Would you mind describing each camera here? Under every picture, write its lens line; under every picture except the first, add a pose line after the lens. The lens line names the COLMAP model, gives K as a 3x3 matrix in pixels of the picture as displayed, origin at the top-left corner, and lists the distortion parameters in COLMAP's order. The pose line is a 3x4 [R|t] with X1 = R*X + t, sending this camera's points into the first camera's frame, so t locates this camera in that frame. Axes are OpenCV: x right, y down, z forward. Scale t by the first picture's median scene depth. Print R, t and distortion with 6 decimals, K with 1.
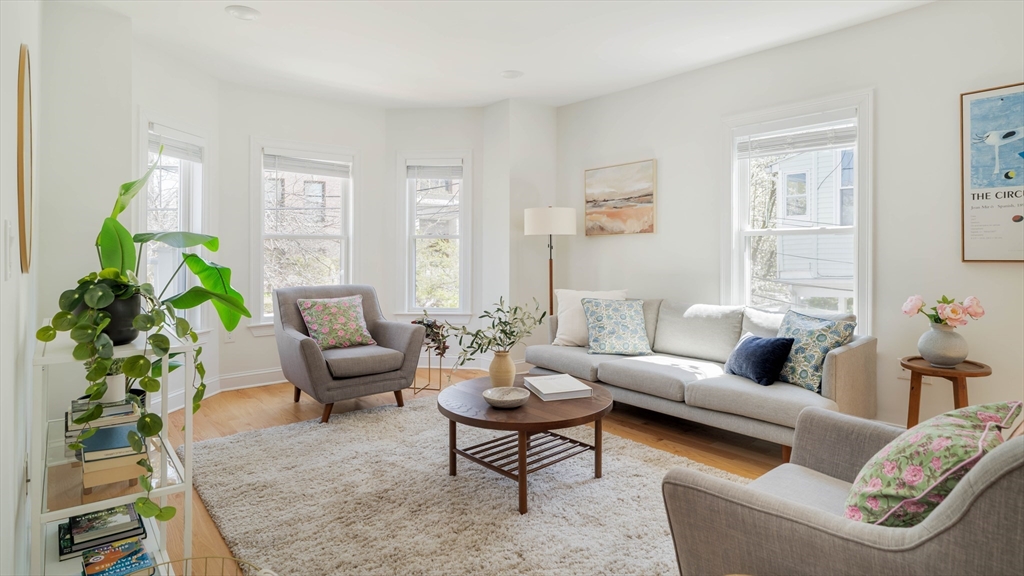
lens RADIAL K [[563.4, 0, 512.6], [0, 563.4, 240.8], [0, 0, 1]] dist [-0.002688, -0.000955]
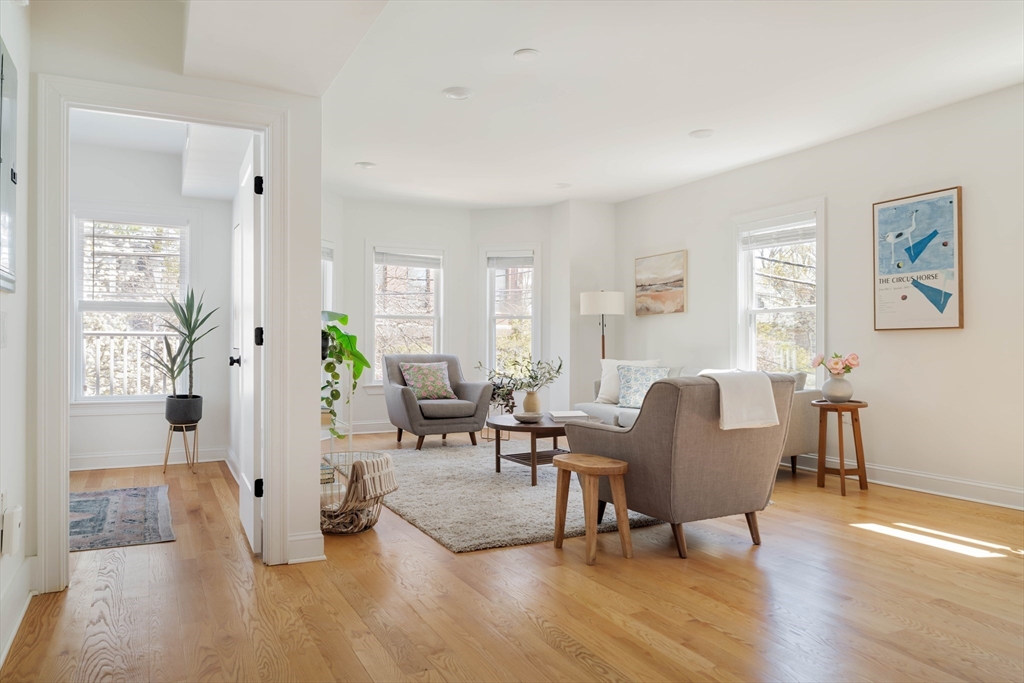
lens RADIAL K [[701.0, 0, 512.0], [0, 701.0, 341.5], [0, 0, 1]] dist [-0.000475, -0.000503]
pose [[0.978528, 0.004605, -0.206061, 0.218369], [-0.001596, 0.999890, 0.014767, 0.028620], [0.206106, -0.014121, 0.978428, -0.564966]]
